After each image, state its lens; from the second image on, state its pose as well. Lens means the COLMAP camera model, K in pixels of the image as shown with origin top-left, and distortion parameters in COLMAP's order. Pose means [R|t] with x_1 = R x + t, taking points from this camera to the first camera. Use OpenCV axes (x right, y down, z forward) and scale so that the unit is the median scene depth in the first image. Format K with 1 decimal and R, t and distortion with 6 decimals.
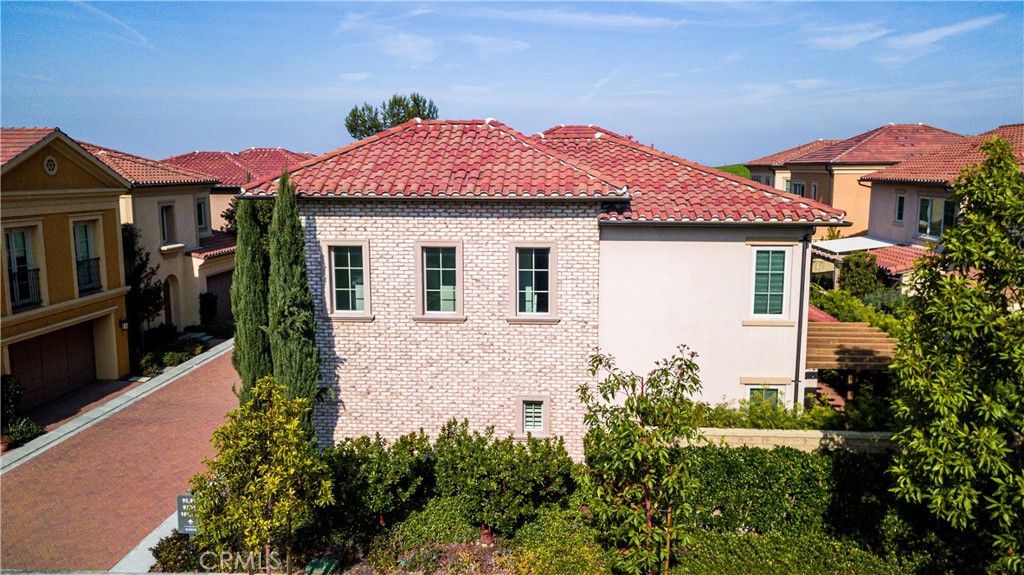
lens RADIAL K [[783.9, 0, 512.0], [0, 783.9, 287.5], [0, 0, 1]] dist [0.060855, 0.001561]
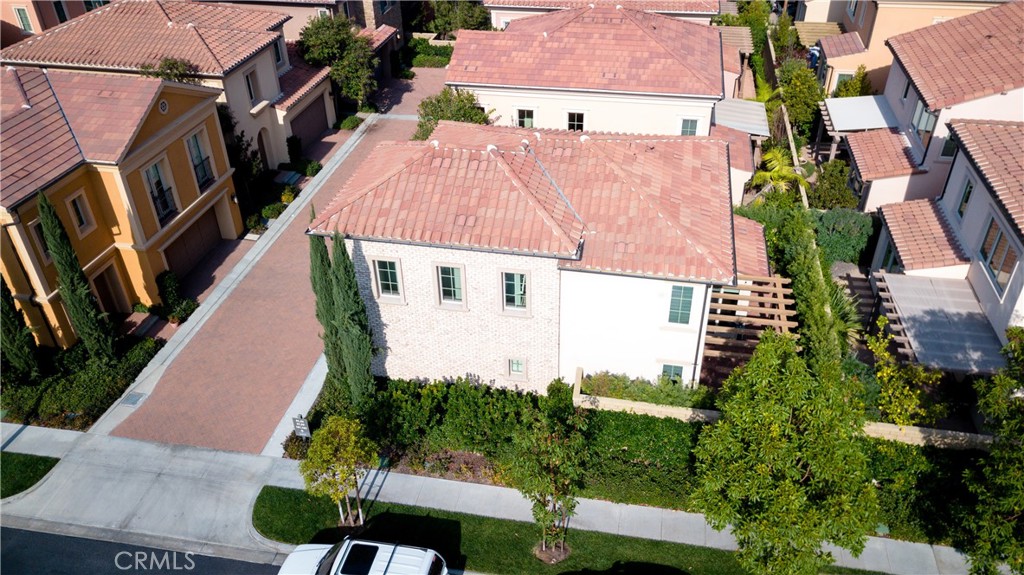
lens RADIAL K [[783.9, 0, 512.0], [0, 783.9, 287.5], [0, 0, 1]] dist [0.060855, 0.001561]
pose [[0.993065, 0.052933, -0.104981, 0.122742], [-0.002170, 0.901017, 0.433779, -0.452633], [0.117550, -0.430542, 0.894883, -0.190812]]
